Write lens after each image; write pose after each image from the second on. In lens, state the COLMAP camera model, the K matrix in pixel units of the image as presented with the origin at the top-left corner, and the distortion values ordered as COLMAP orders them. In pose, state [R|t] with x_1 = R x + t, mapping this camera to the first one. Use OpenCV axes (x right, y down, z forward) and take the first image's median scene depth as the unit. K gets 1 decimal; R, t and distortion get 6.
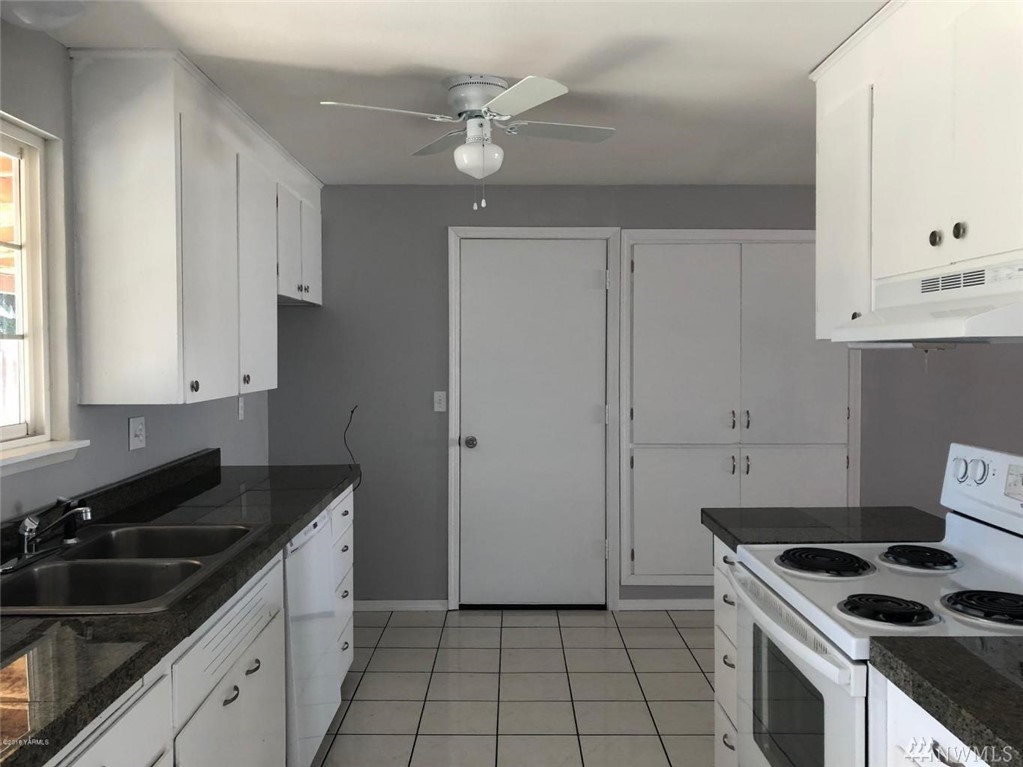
lens RADIAL K [[838.4, 0, 511.5], [0, 838.4, 383.5], [0, 0, 1]] dist [0.012854, 0.005643]
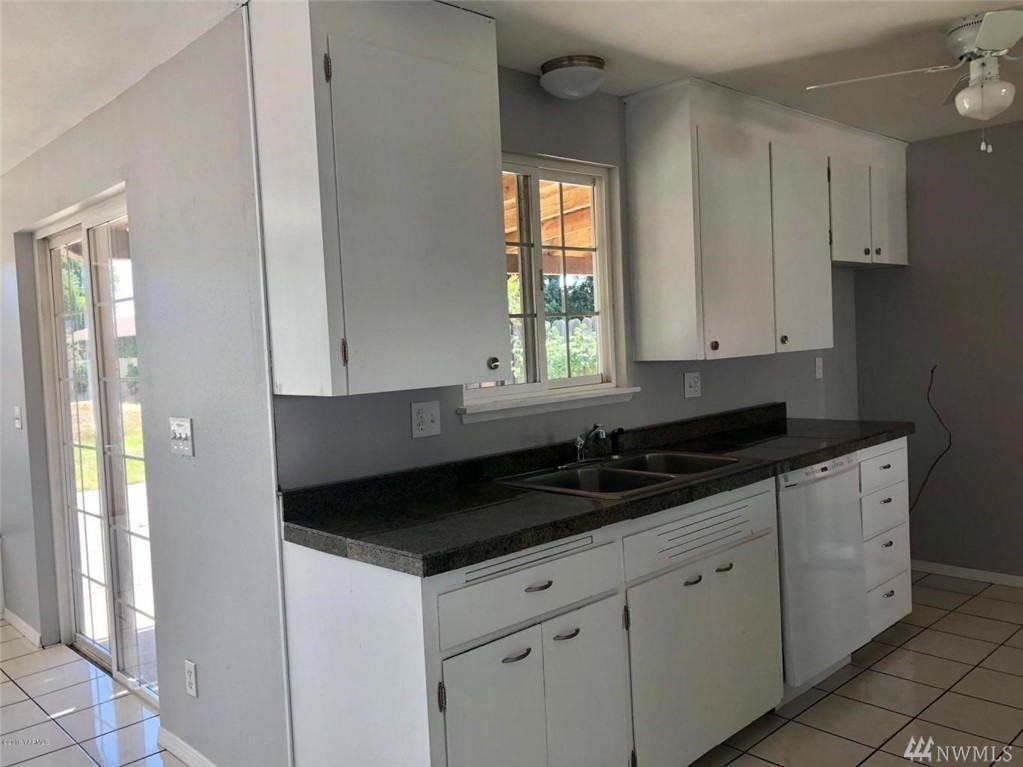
lens RADIAL K [[839.8, 0, 511.5], [0, 839.8, 383.5], [0, 0, 1]] dist [0.083884, -0.107789]
pose [[0.687978, 0.007245, -0.725696, 0.304347], [0.017961, 0.999474, 0.027006, 0.019442], [0.725510, -0.031614, 0.687485, -0.069367]]
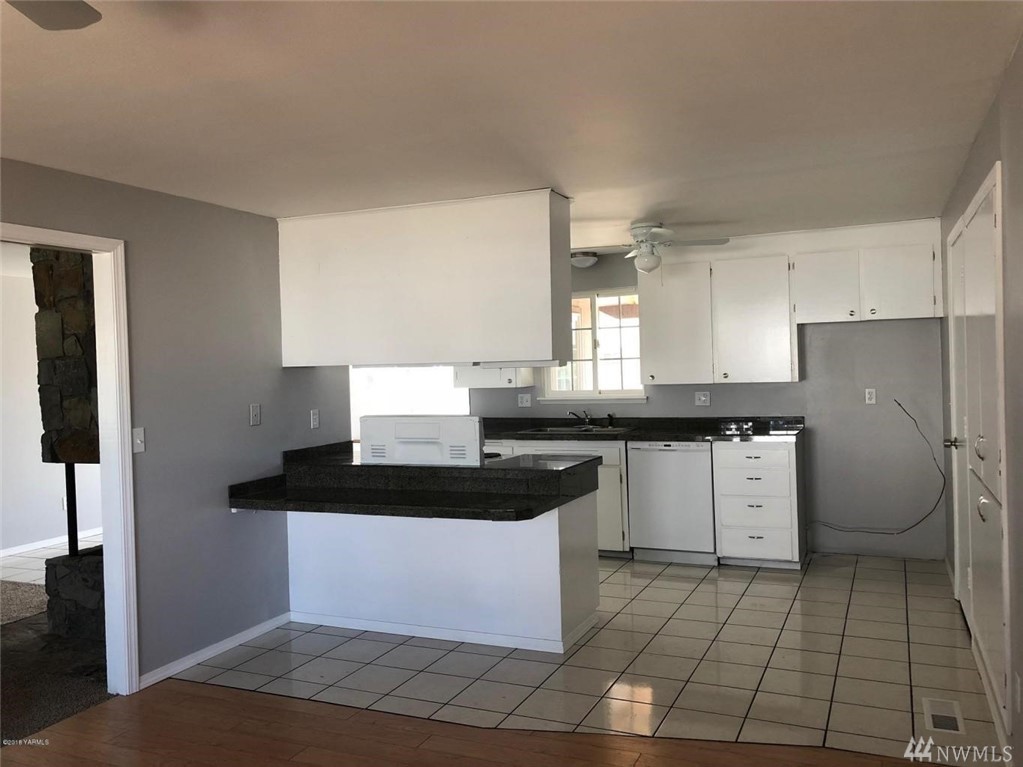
lens RADIAL K [[839.8, 0, 511.5], [0, 839.8, 383.5], [0, 0, 1]] dist [0.083884, -0.107789]
pose [[-0.413737, 0.042385, -0.909409, 1.916049], [-0.002668, 0.998855, 0.047768, -0.091648], [0.910393, 0.022190, -0.413150, 1.561436]]
